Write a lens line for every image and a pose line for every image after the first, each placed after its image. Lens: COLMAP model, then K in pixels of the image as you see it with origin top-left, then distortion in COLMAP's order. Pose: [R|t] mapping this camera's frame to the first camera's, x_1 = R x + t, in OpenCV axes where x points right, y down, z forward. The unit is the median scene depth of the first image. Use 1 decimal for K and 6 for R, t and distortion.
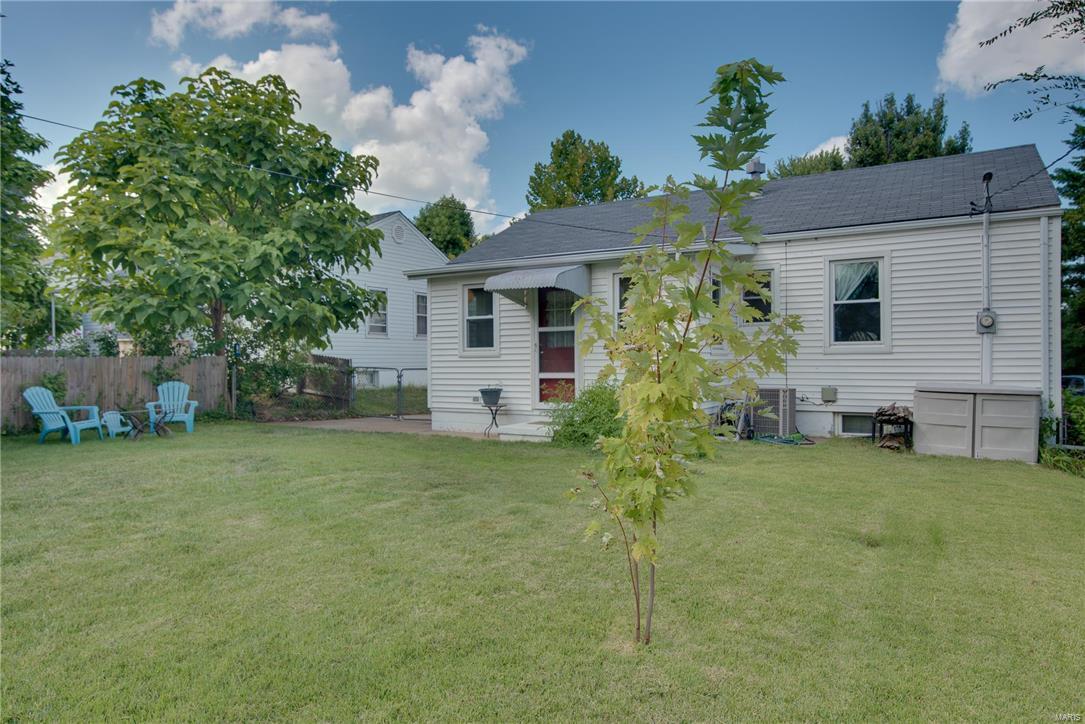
lens RADIAL K [[902.7, 0, 542.5], [0, 902.7, 362.0], [0, 0, 1]] dist [-0.006742, 0.001293]
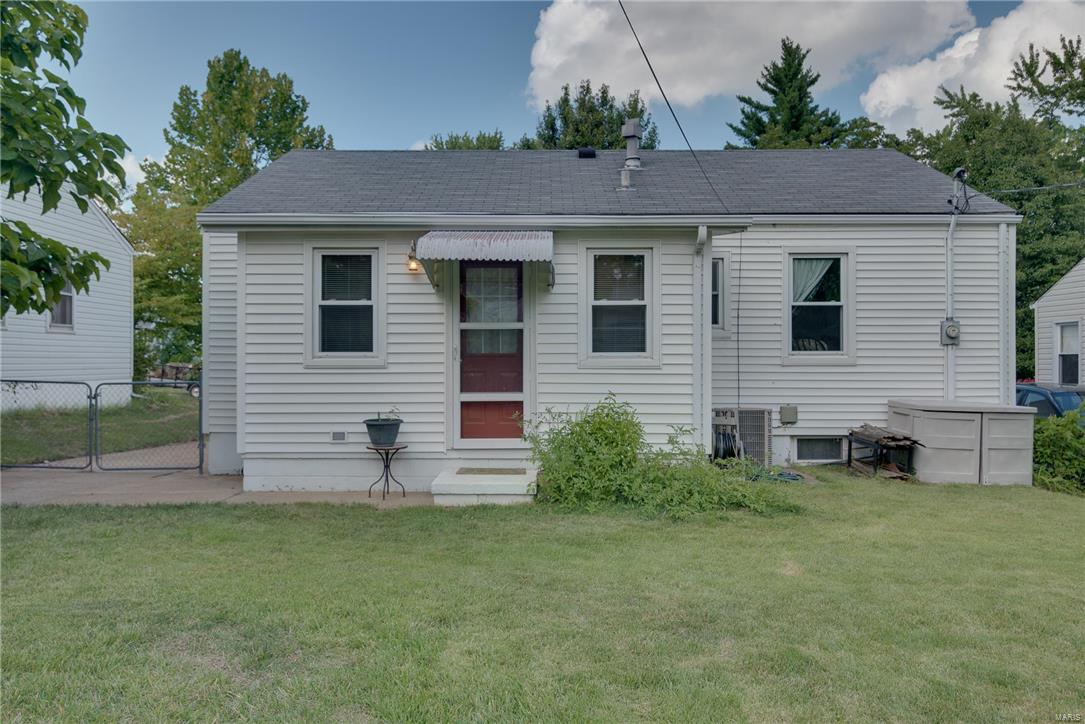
lens RADIAL K [[902.7, 0, 542.5], [0, 902.7, 362.0], [0, 0, 1]] dist [-0.006742, 0.001293]
pose [[0.805379, 0.004288, 0.592744, -0.348204], [-0.006788, 0.999975, 0.001989, -0.012153], [-0.592721, -0.005625, 0.805388, 0.459256]]
